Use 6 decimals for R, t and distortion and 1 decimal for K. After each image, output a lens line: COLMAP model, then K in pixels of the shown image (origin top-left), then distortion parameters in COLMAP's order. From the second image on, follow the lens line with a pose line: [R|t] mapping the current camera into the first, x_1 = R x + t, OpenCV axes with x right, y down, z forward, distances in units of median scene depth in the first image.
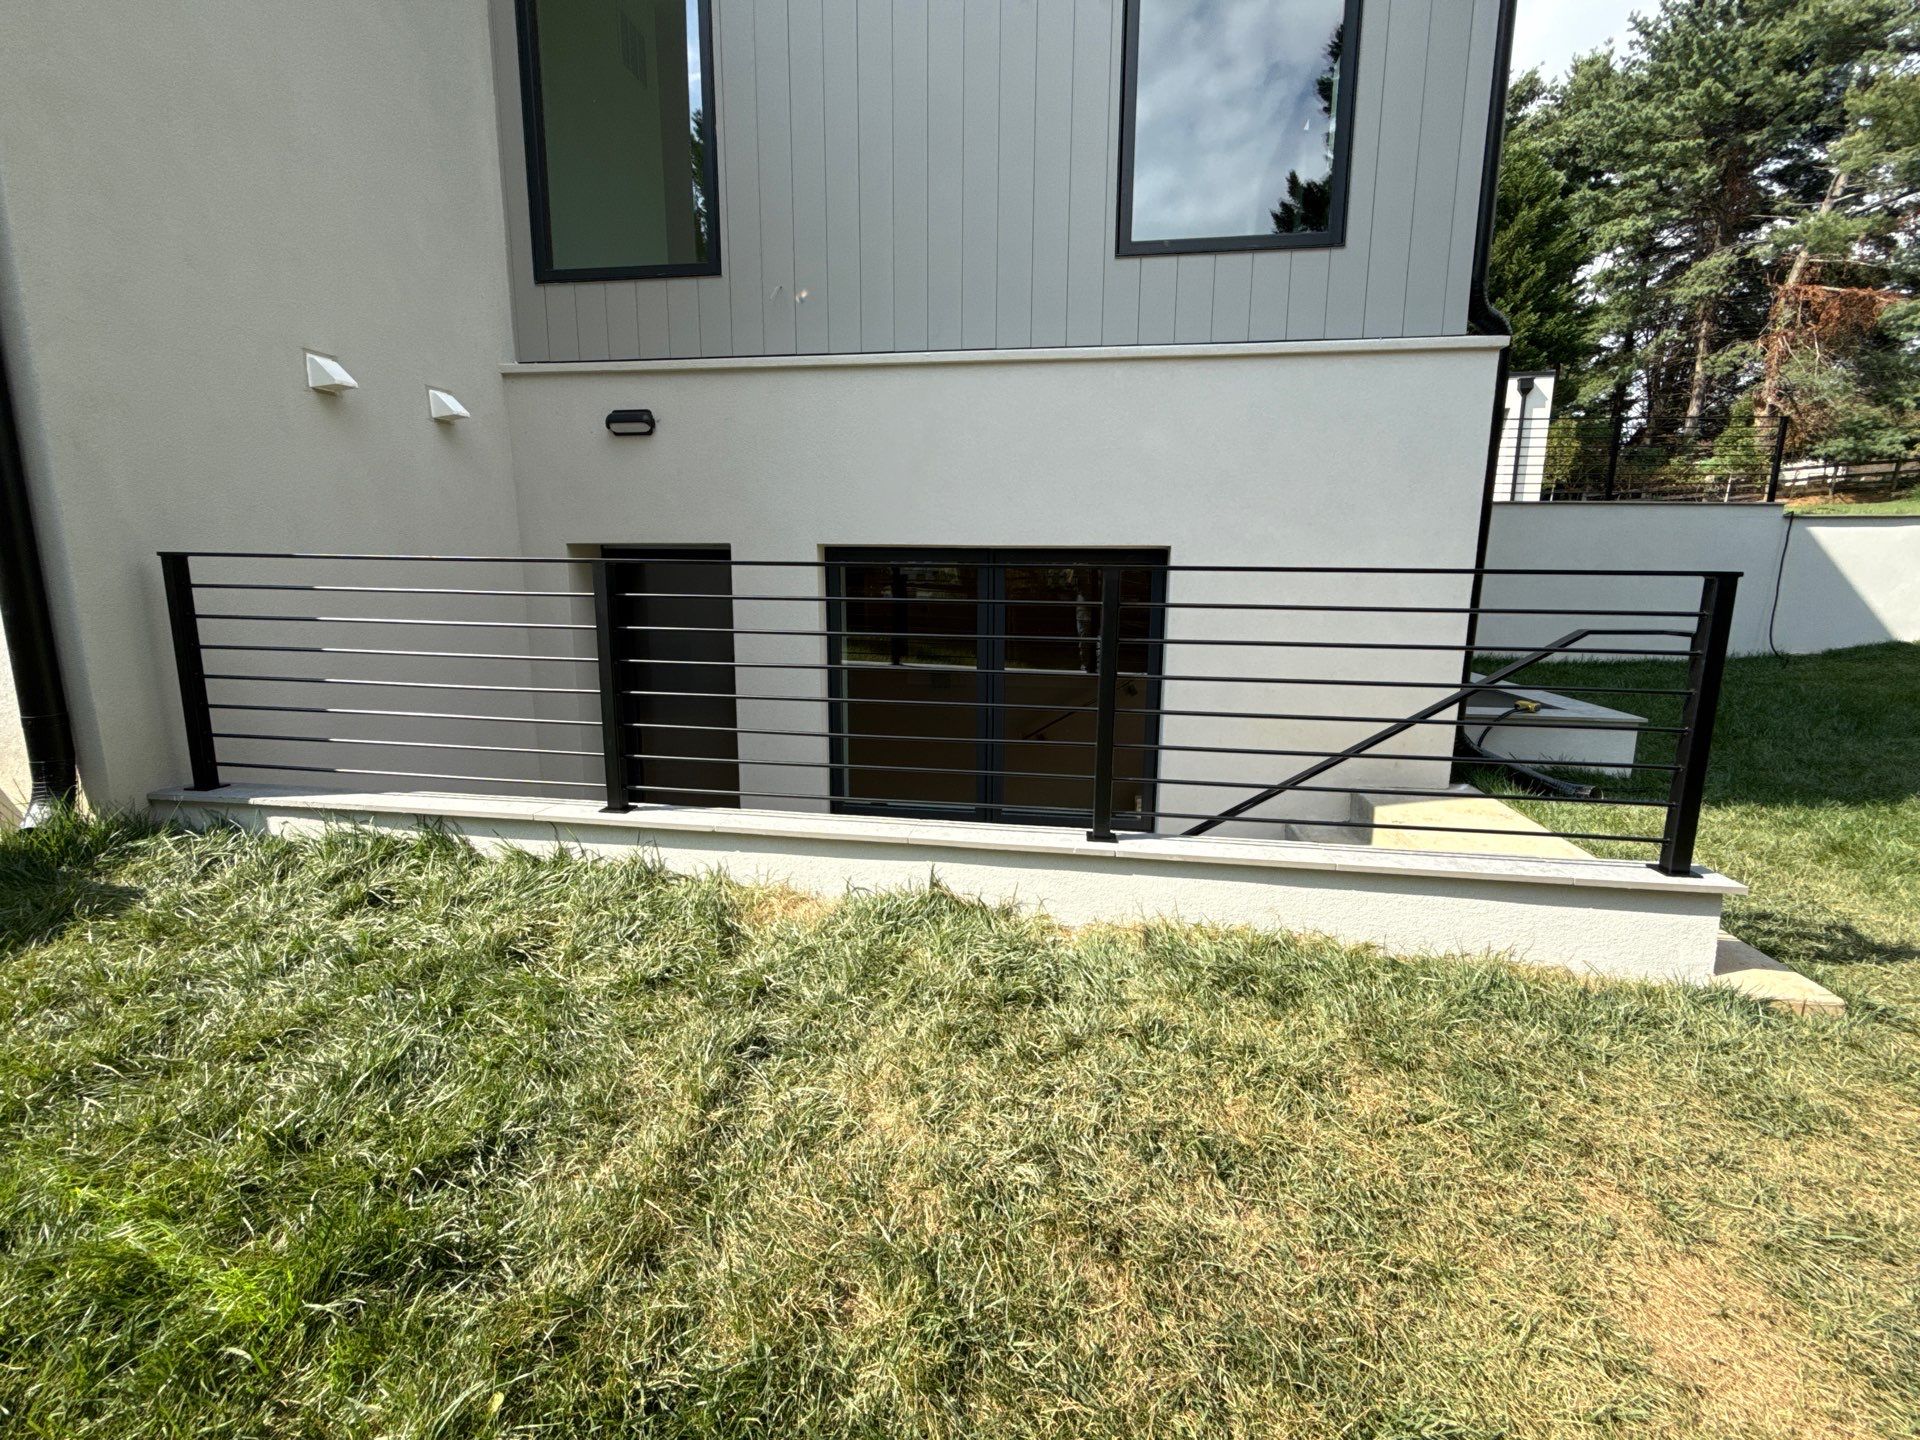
lens RADIAL K [[856.9, 0, 960.0], [0, 856.9, 720.0], [0, 0, 1]] dist [0.001407, 0.001272]
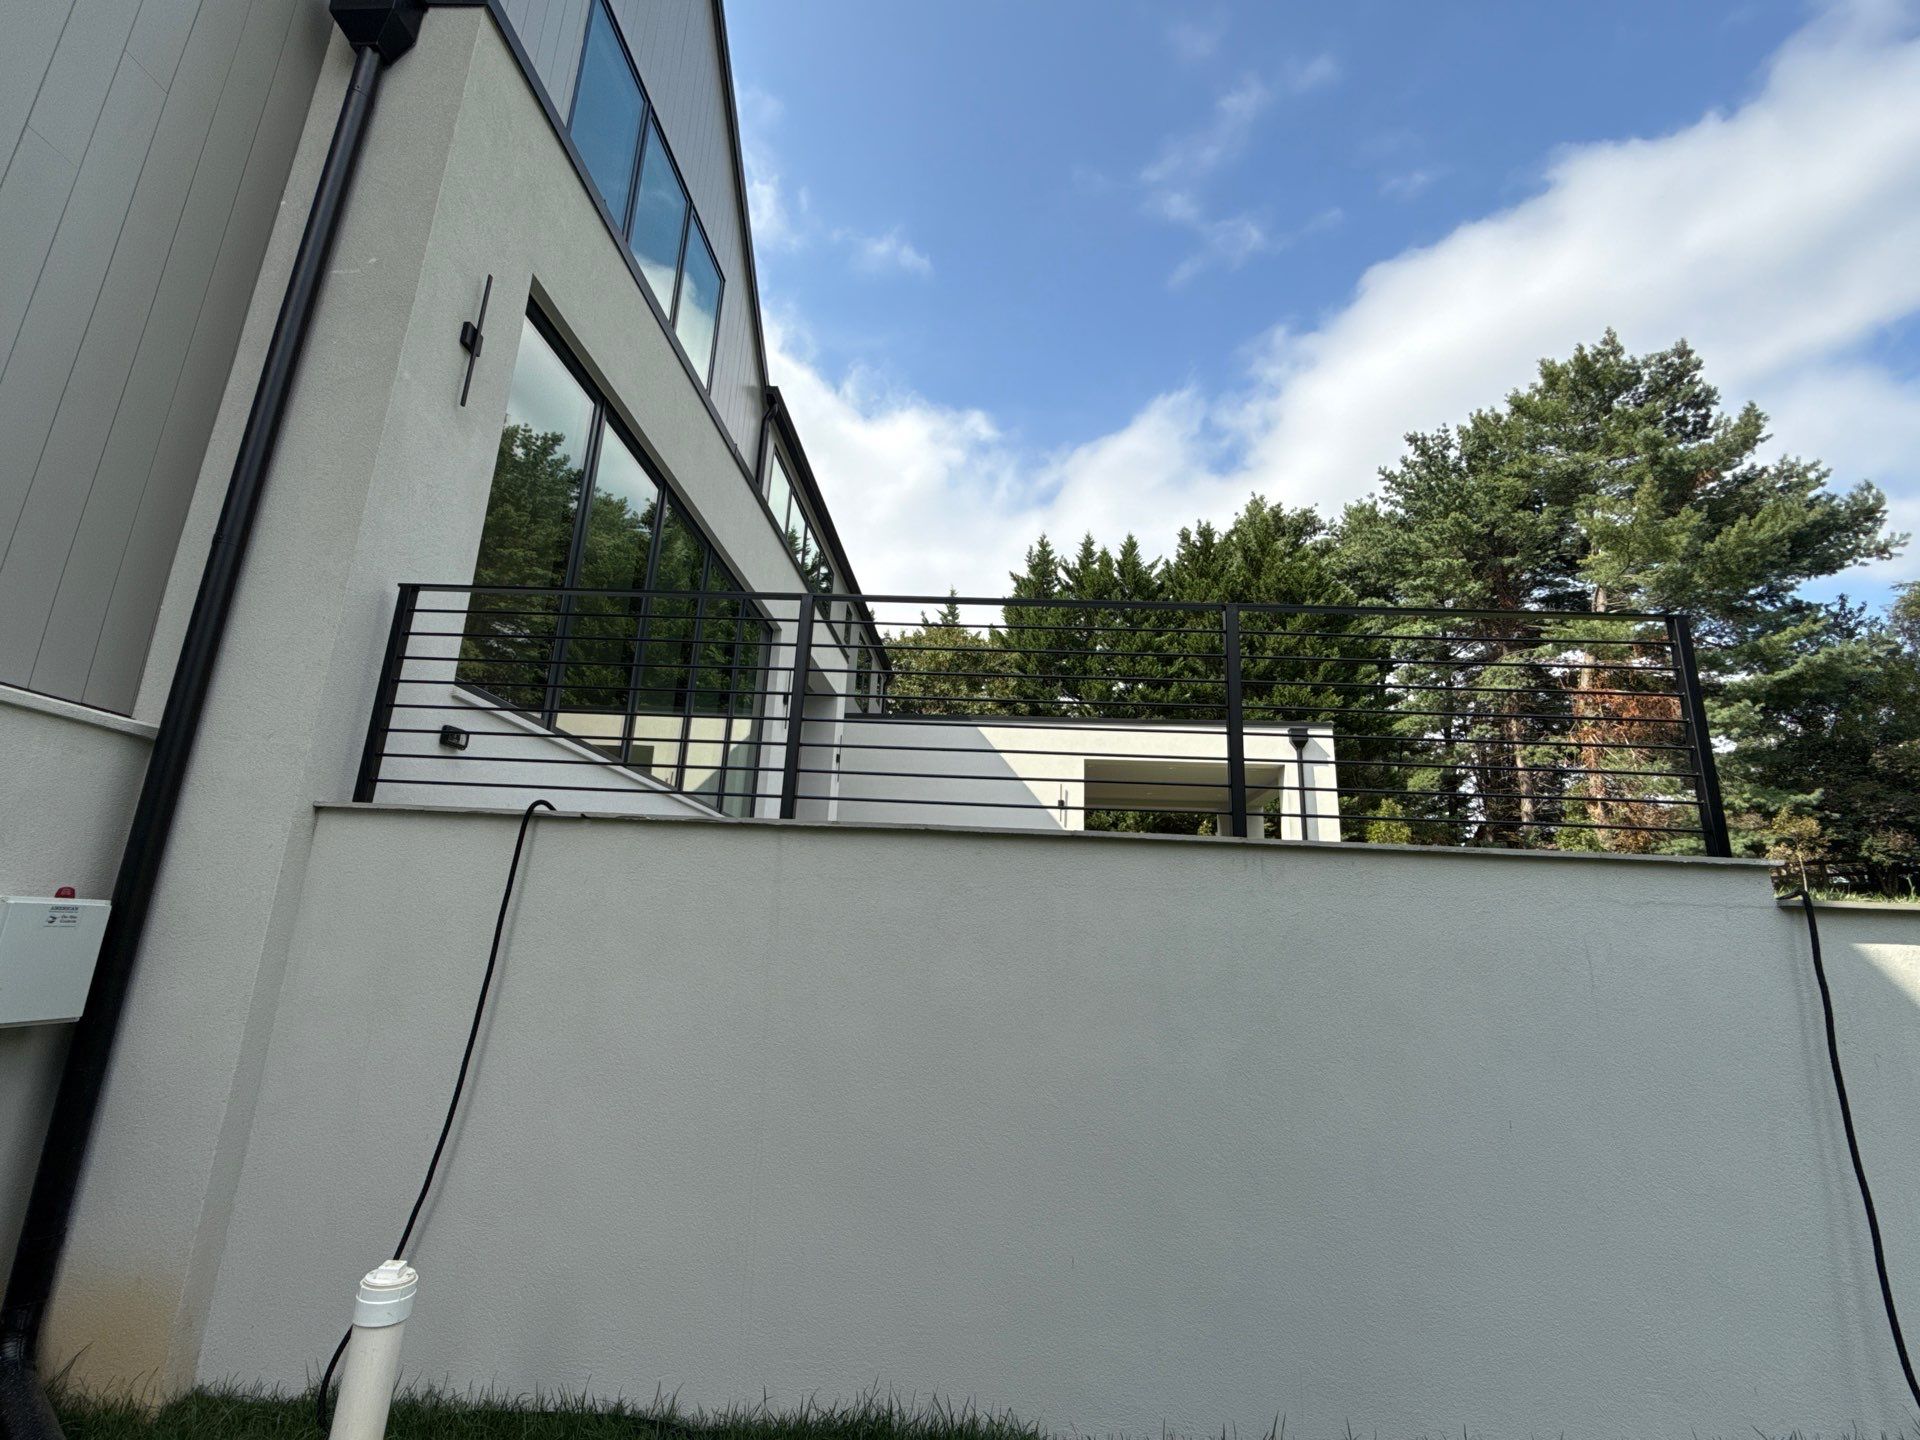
lens RADIAL K [[856.9, 0, 960.0], [0, 856.9, 720.0], [0, 0, 1]] dist [0.001407, 0.001272]
pose [[0.995091, 0.056006, 0.081593, 0.168021], [-0.016441, 0.906564, -0.421747, -0.044708], [-0.097590, 0.418335, 0.903035, 0.187899]]
